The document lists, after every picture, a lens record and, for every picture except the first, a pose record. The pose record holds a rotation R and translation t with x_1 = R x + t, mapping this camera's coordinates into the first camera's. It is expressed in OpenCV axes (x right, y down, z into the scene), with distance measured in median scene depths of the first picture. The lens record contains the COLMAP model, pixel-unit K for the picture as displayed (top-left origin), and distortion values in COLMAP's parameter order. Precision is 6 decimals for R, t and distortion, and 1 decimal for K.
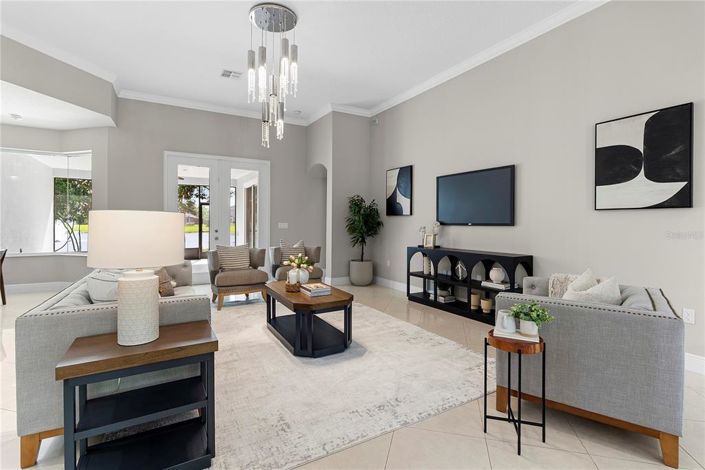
lens RADIAL K [[338.7, 0, 352.8], [0, 338.7, 221.4], [0, 0, 1]] dist [-0.000389, 0.000007]
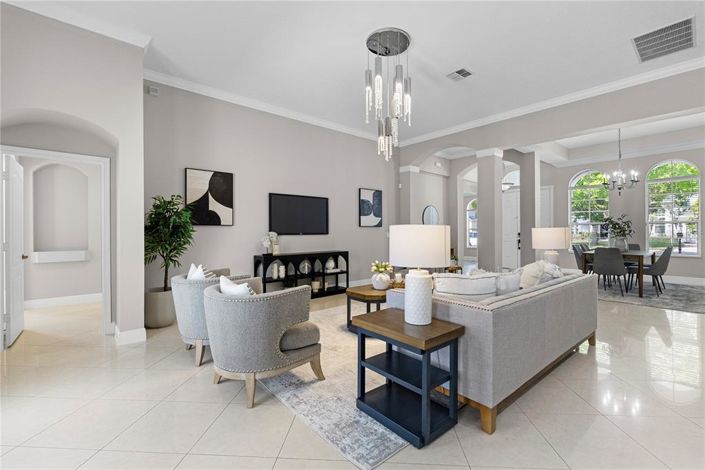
lens RADIAL K [[311.9, 0, 352.5], [0, 311.9, 235.0], [0, 0, 1]] dist [-0.000133, 0.000014]
pose [[-0.172552, -0.009447, 0.984955, -0.897051], [0.002281, 0.999947, 0.009990, 0.001168], [-0.984998, 0.003970, -0.172522, 0.962030]]
